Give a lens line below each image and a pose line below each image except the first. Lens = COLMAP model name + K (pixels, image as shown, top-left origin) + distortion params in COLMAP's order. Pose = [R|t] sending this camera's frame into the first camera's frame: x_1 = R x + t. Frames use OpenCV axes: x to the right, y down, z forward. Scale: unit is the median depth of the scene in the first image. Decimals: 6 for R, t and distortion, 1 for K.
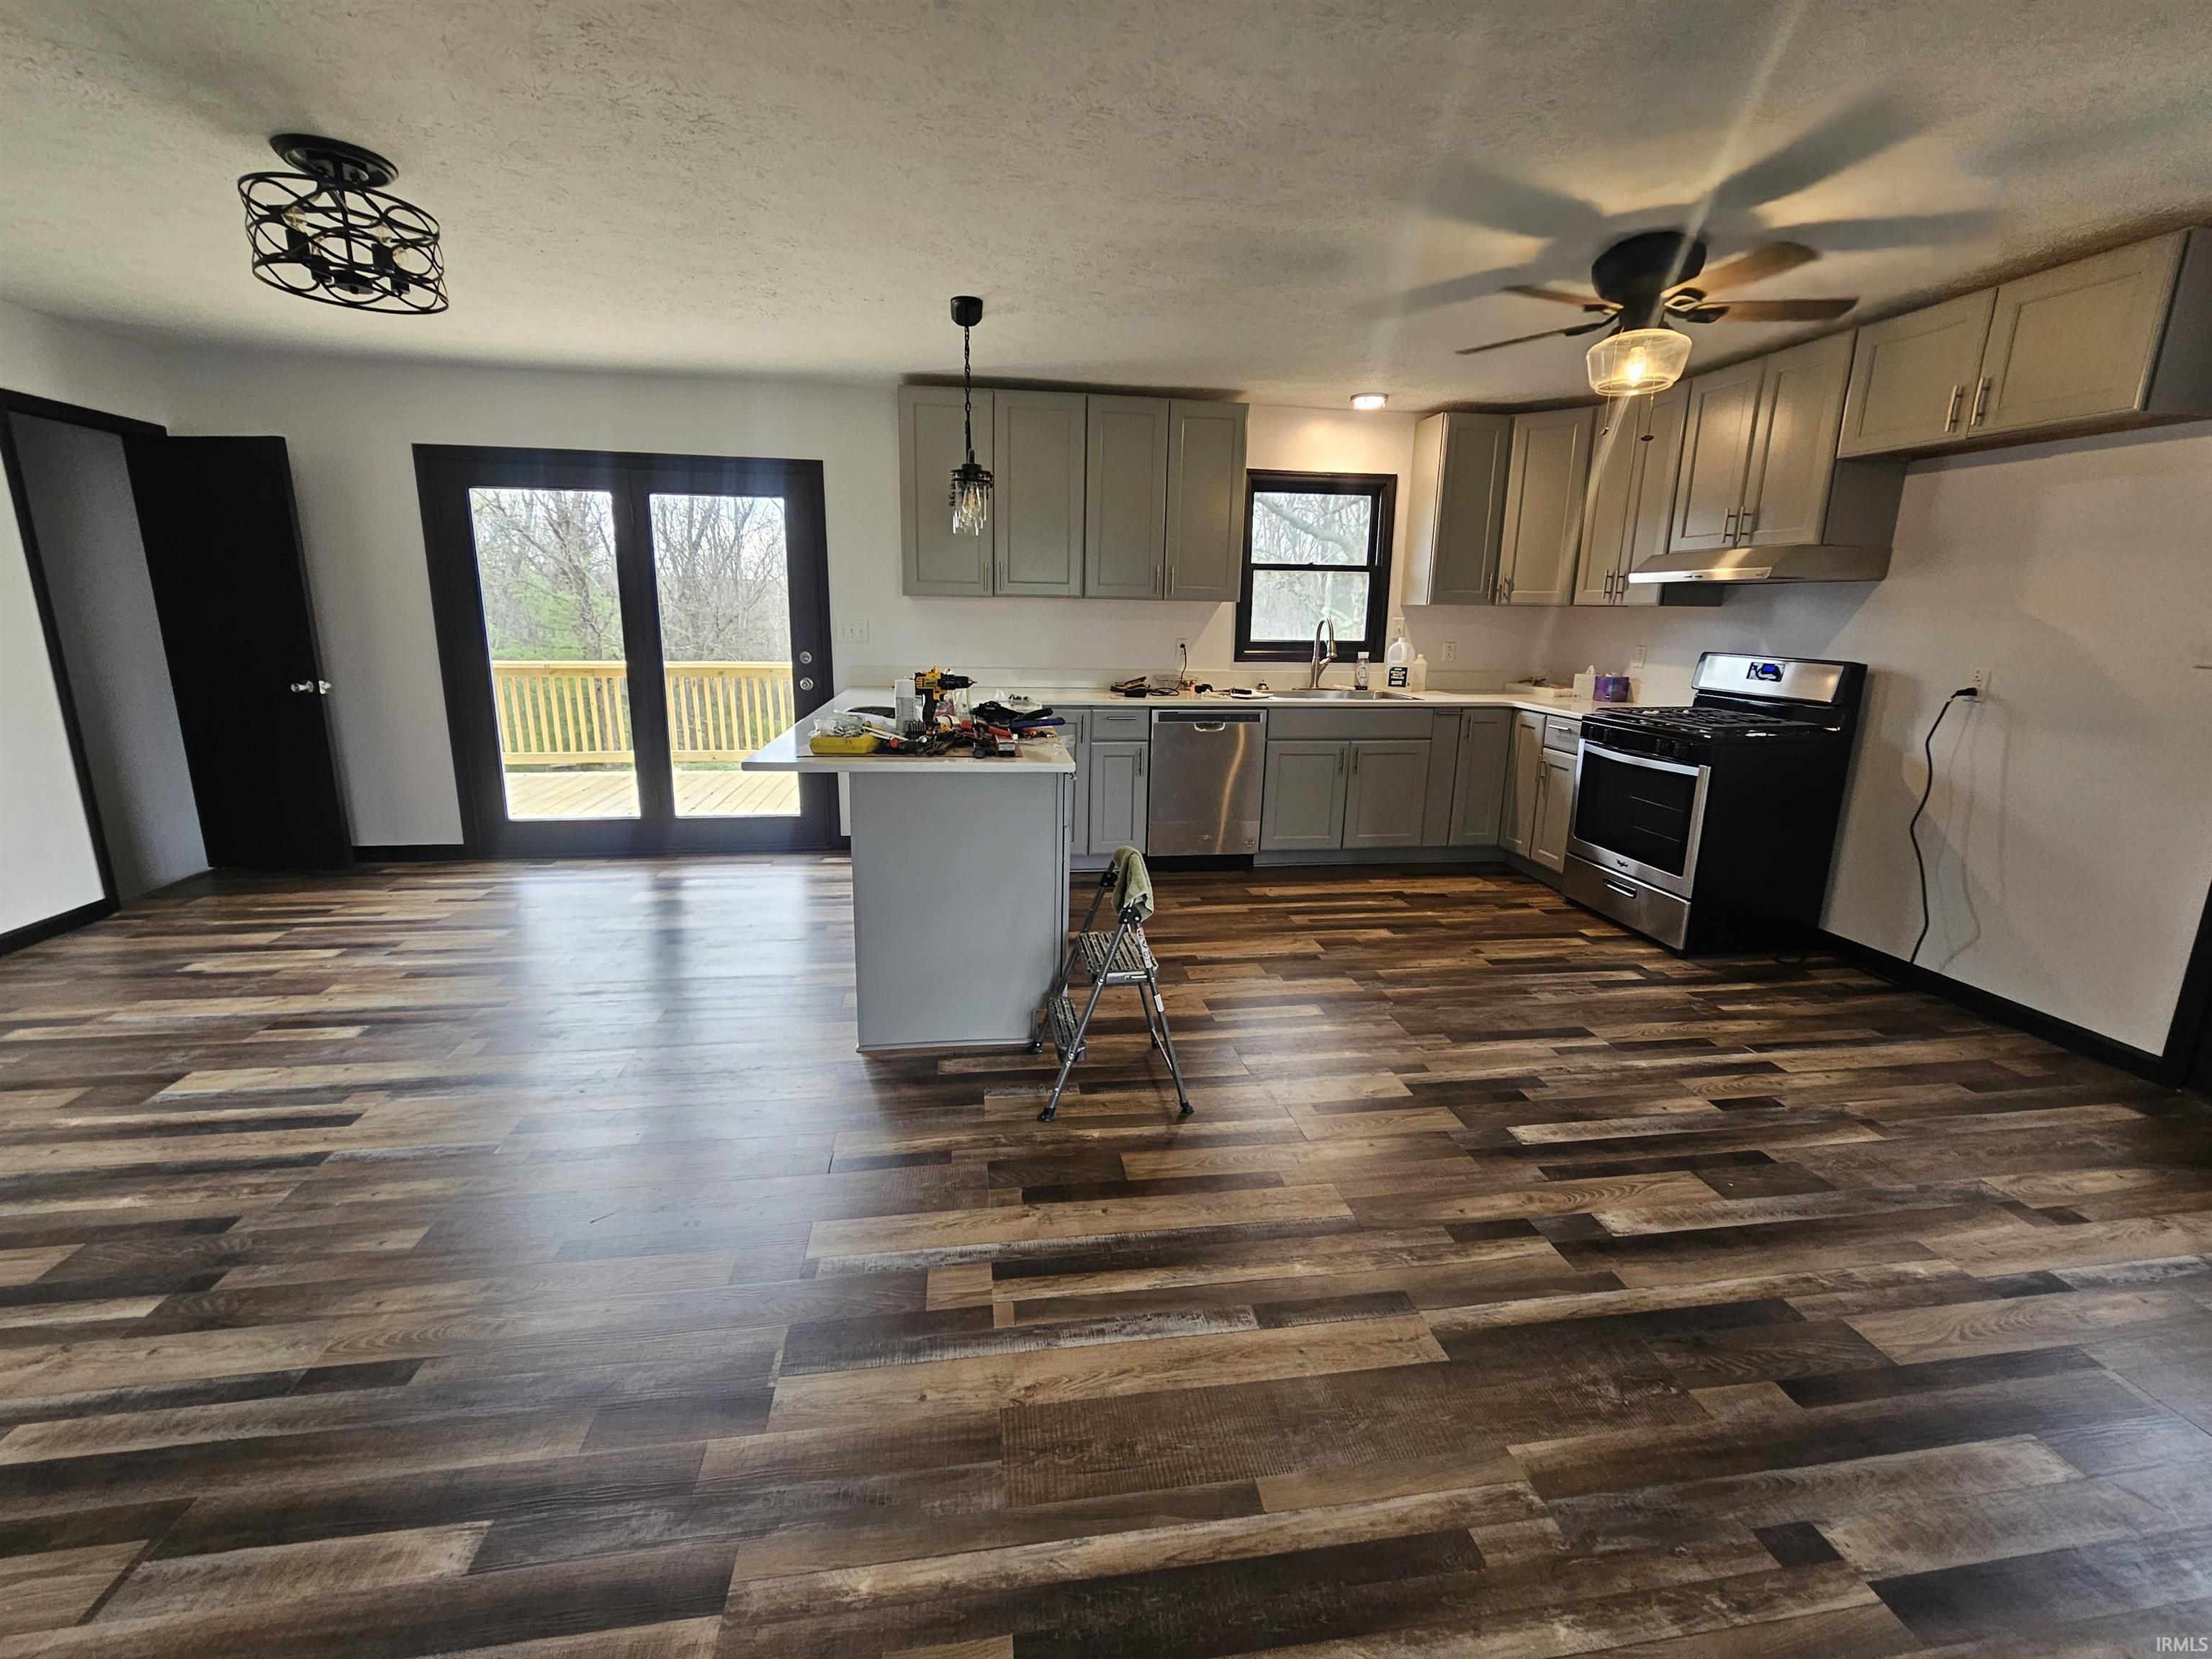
lens RADIAL K [[911.4, 0, 1106.0], [0, 911.4, 829.5], [0, 0, 1]] dist [-0.000679, 0.000021]
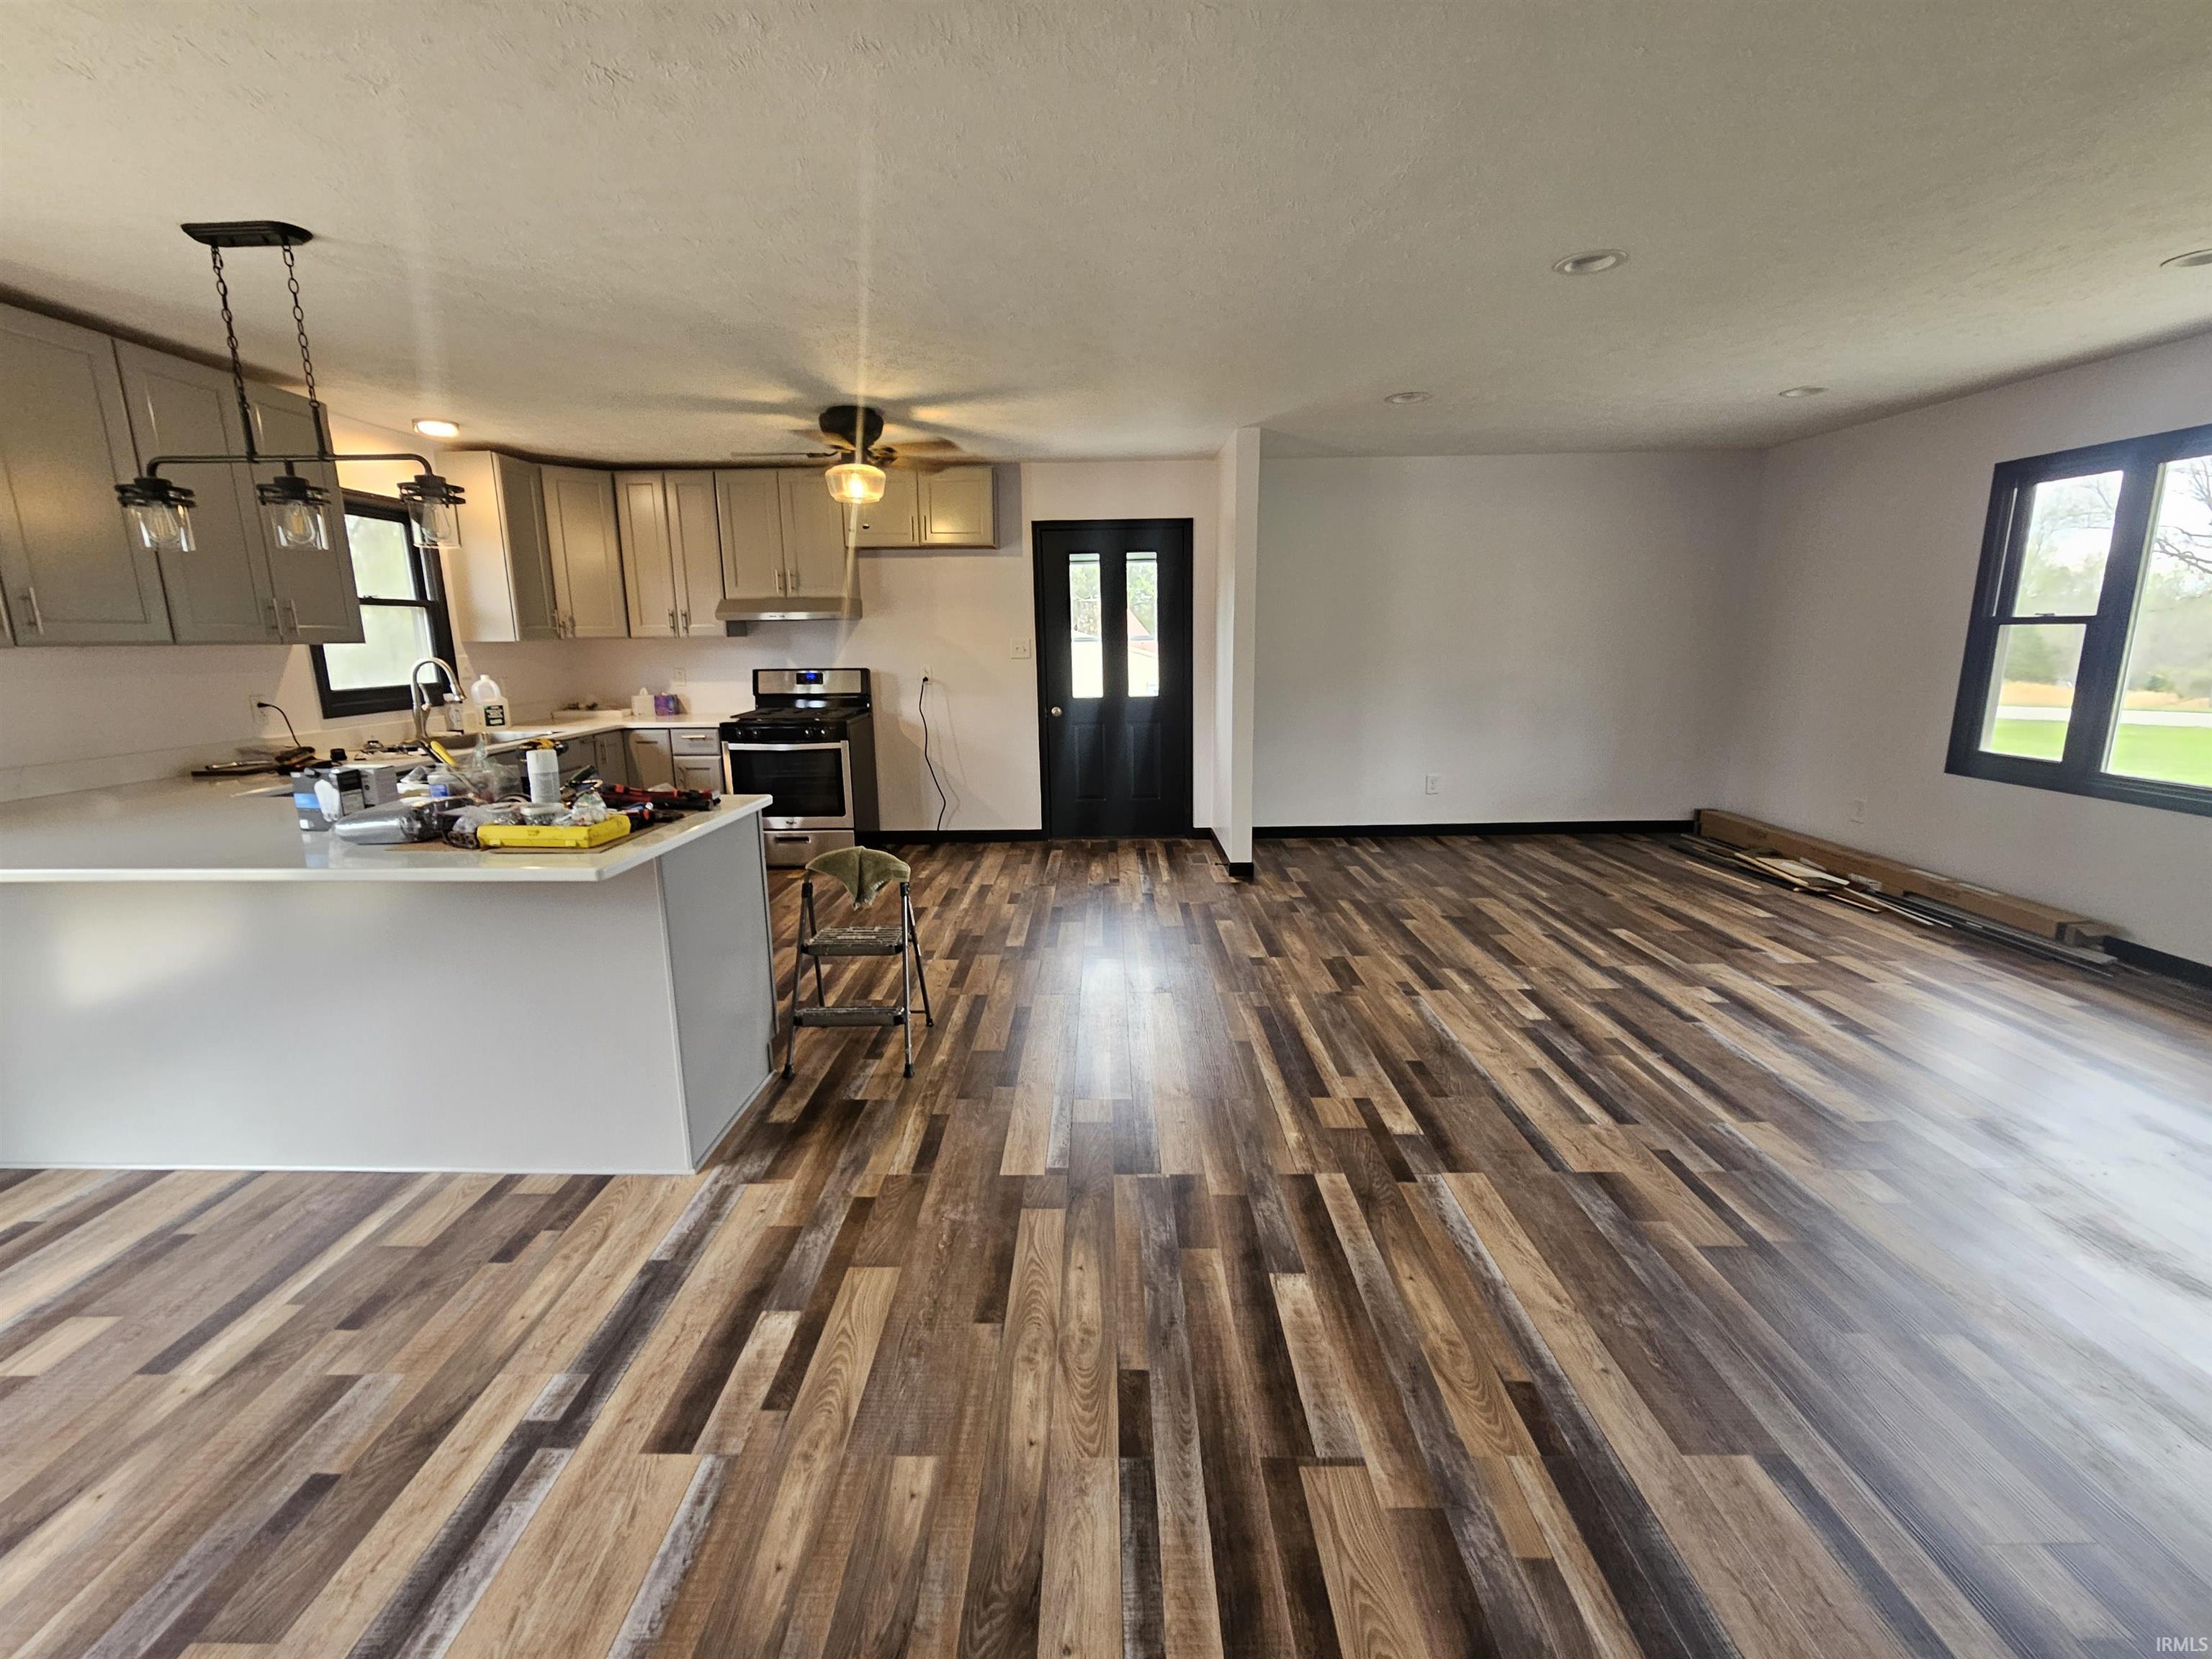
lens RADIAL K [[911.4, 0, 1106.0], [0, 911.4, 829.5], [0, 0, 1]] dist [-0.000679, 0.000021]
pose [[0.142869, -0.225393, 0.963736, -0.730987], [0.253234, 0.949638, 0.184556, -0.092638], [-0.956797, 0.217683, 0.192751, 0.305284]]
